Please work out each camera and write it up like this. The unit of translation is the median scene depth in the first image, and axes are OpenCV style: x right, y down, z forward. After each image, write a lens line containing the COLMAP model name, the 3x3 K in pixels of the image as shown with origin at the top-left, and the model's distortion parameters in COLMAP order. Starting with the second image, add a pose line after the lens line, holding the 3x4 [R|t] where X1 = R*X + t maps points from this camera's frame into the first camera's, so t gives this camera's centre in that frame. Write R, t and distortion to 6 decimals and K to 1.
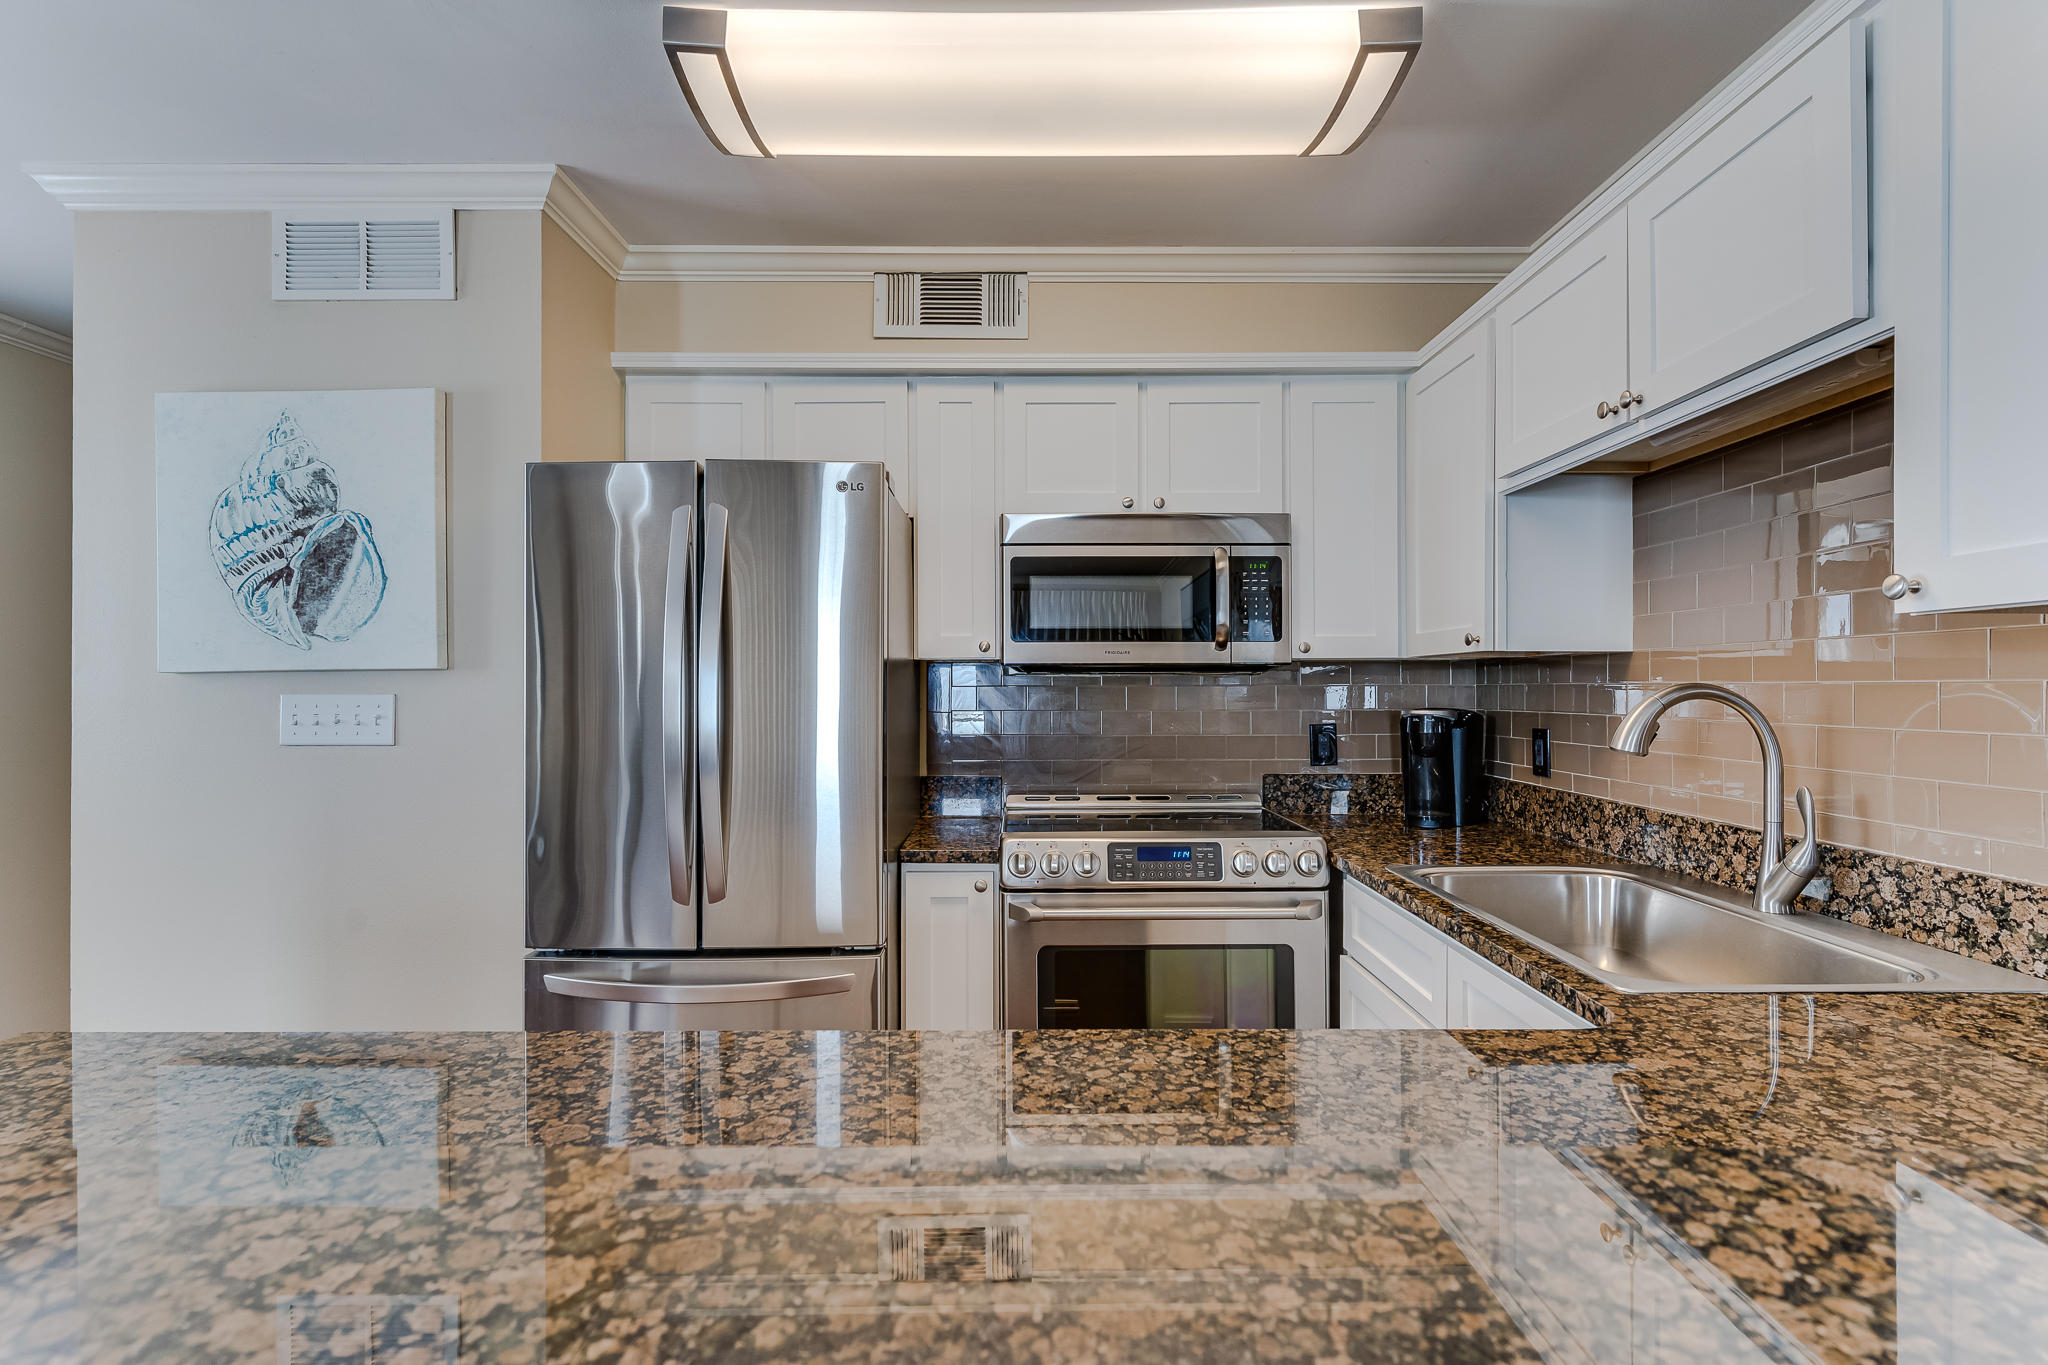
lens RADIAL K [[988.1, 0, 1024.0], [0, 988.1, 682.5], [0, 0, 1]] dist [-0.000728, 0.000951]
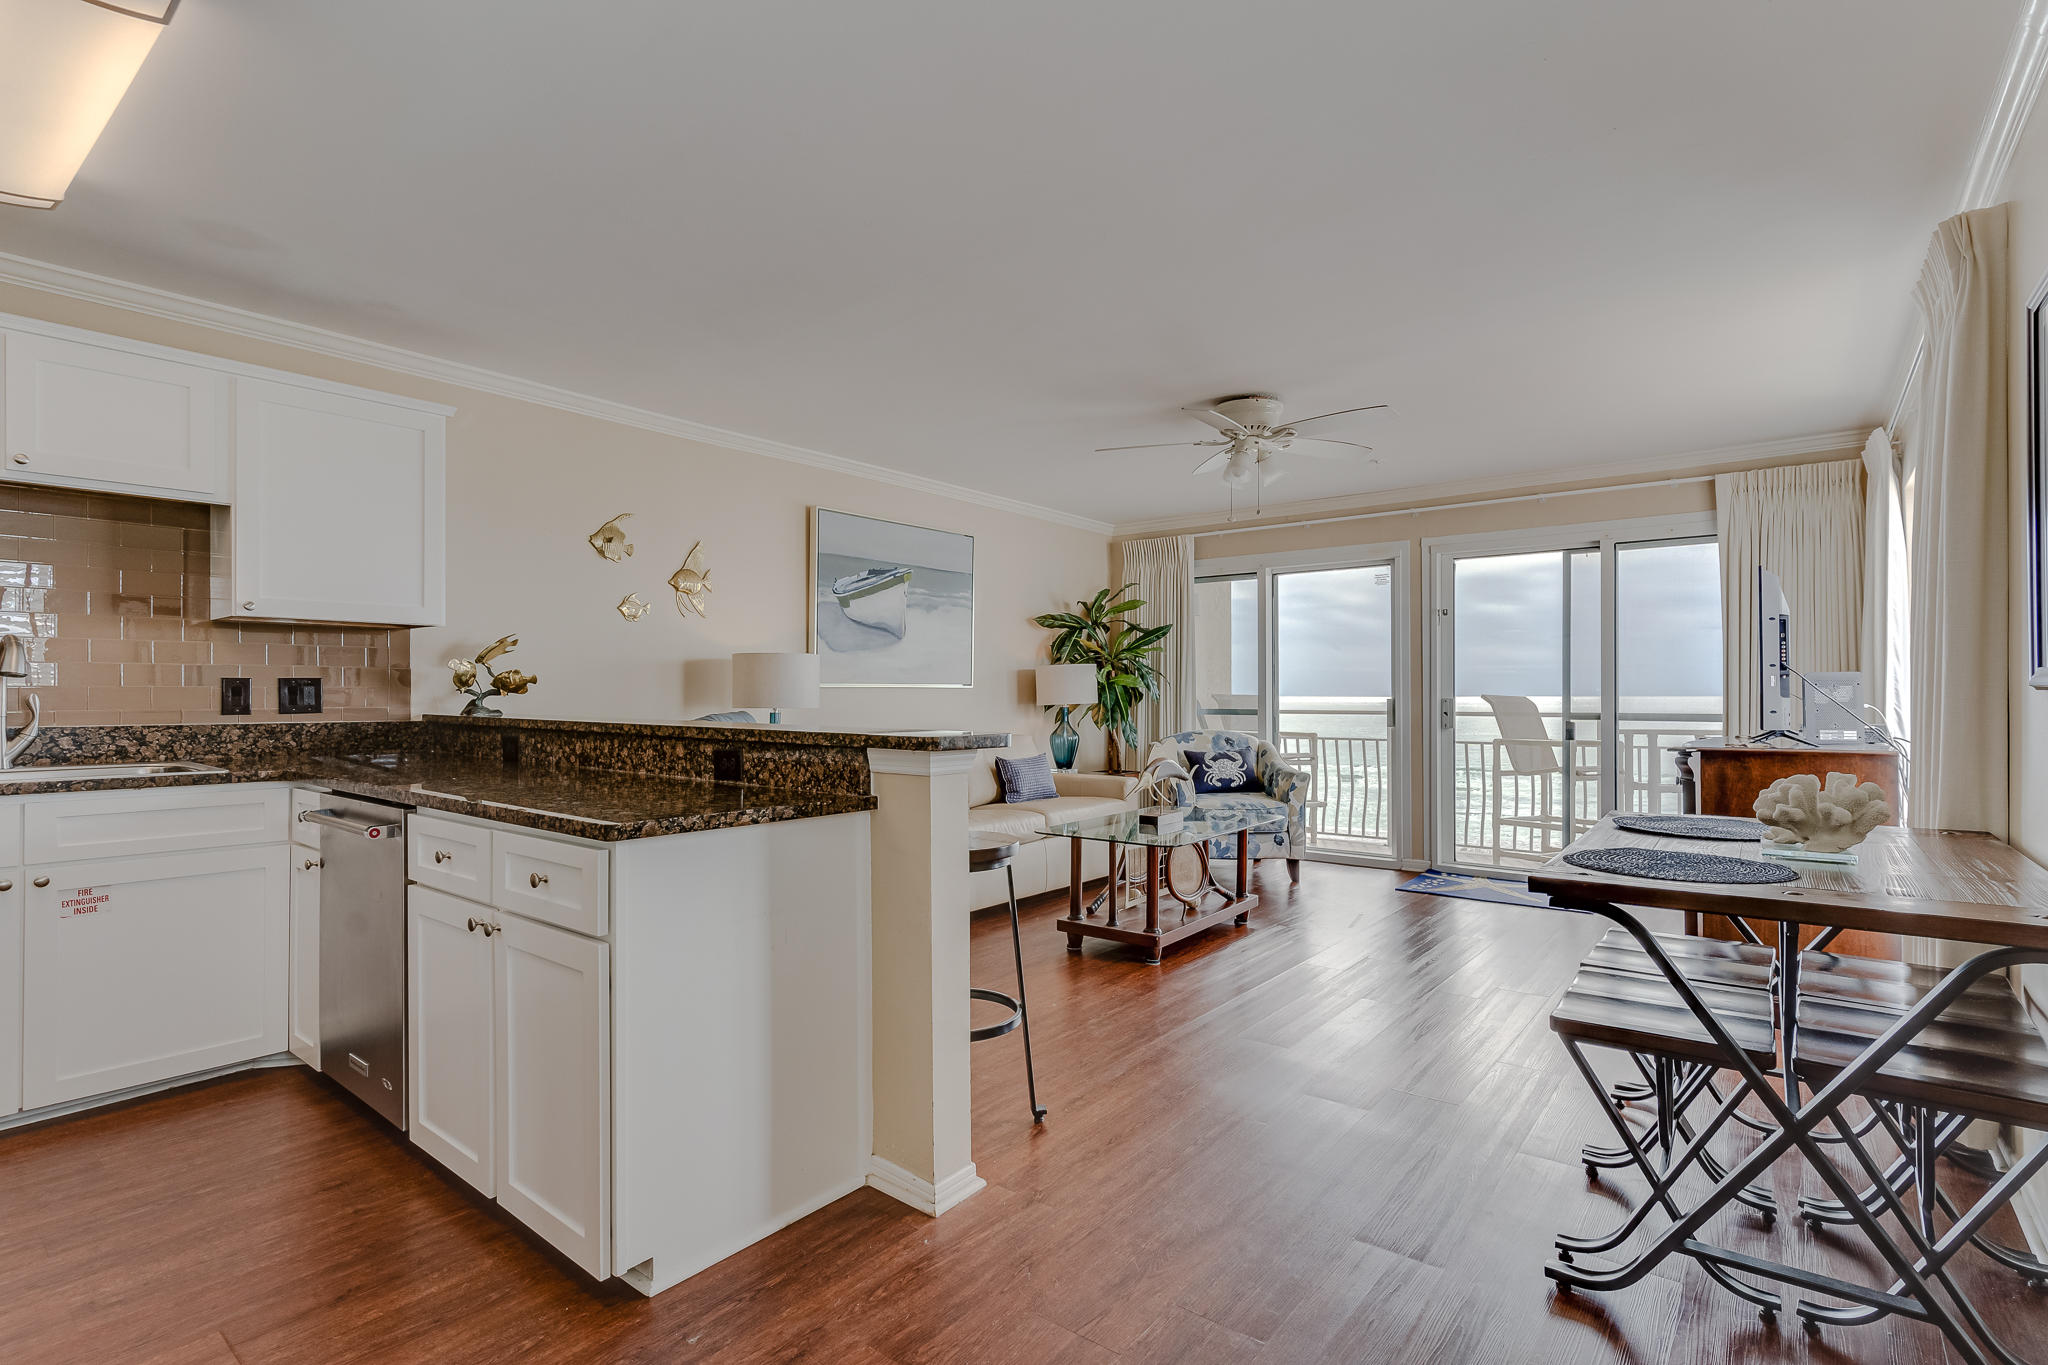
lens RADIAL K [[988.1, 0, 1024.0], [0, 988.1, 682.5], [0, 0, 1]] dist [-0.000728, 0.000951]
pose [[-0.783723, 0.004421, 0.621094, -1.286383], [-0.005266, 0.999891, -0.013762, 0.071929], [-0.621088, -0.014056, -0.783615, 0.936346]]
